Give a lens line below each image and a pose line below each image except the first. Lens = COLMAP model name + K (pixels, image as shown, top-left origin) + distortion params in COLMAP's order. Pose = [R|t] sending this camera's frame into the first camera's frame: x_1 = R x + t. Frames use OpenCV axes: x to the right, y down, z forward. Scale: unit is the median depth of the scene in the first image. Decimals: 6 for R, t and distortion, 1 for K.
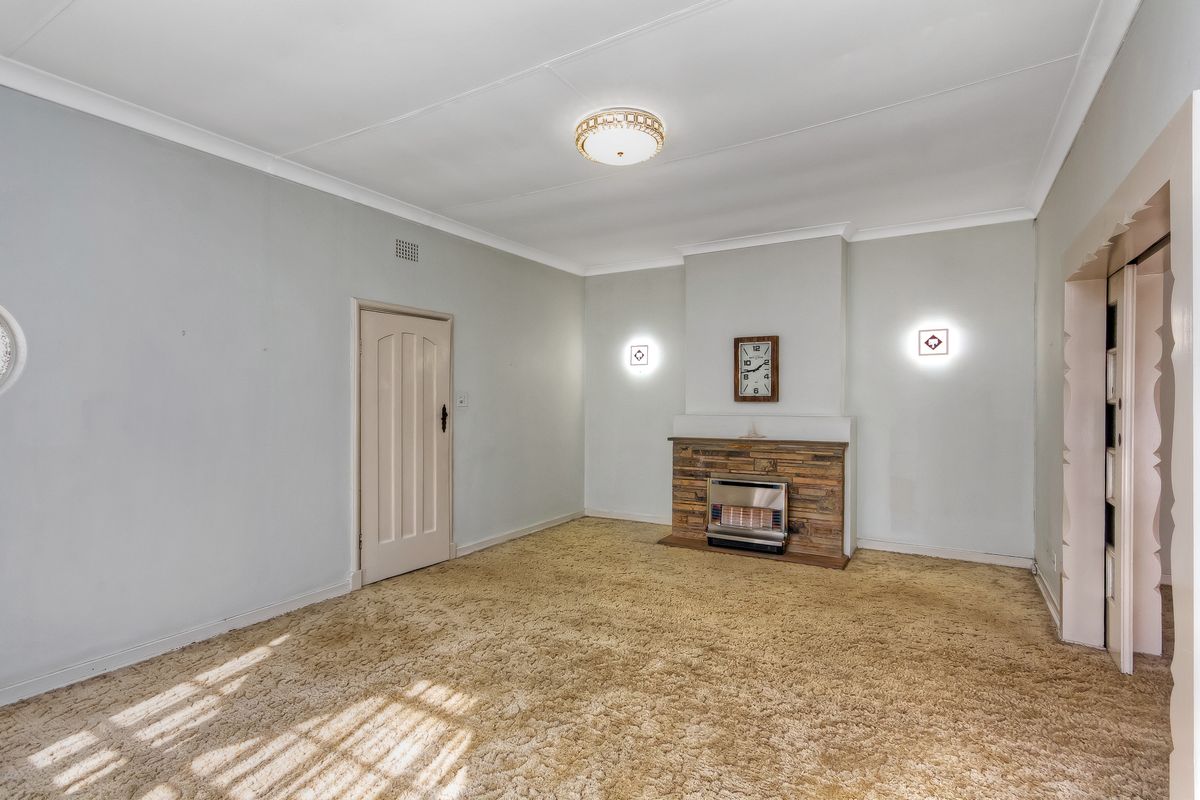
lens RADIAL K [[580.2, 0, 600.2], [0, 580.2, 400.0], [0, 0, 1]] dist [0.003239, -0.000265]
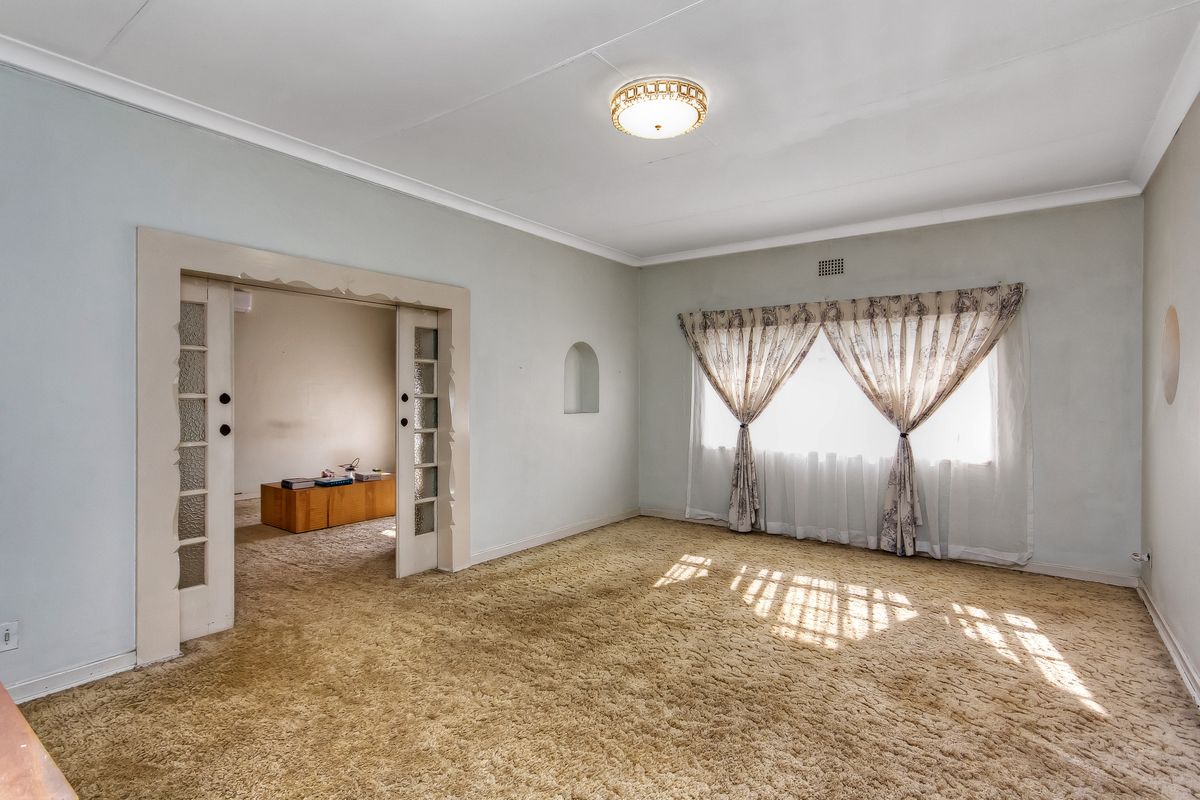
lens RADIAL K [[580.2, 0, 600.5], [0, 580.2, 398.7], [0, 0, 1]] dist [0.003239, -0.000265]
pose [[-0.995369, 0.002027, 0.096104, 0.042405], [0.002627, 0.999978, 0.006115, -0.009124], [-0.096089, 0.006339, -0.995353, 2.471404]]
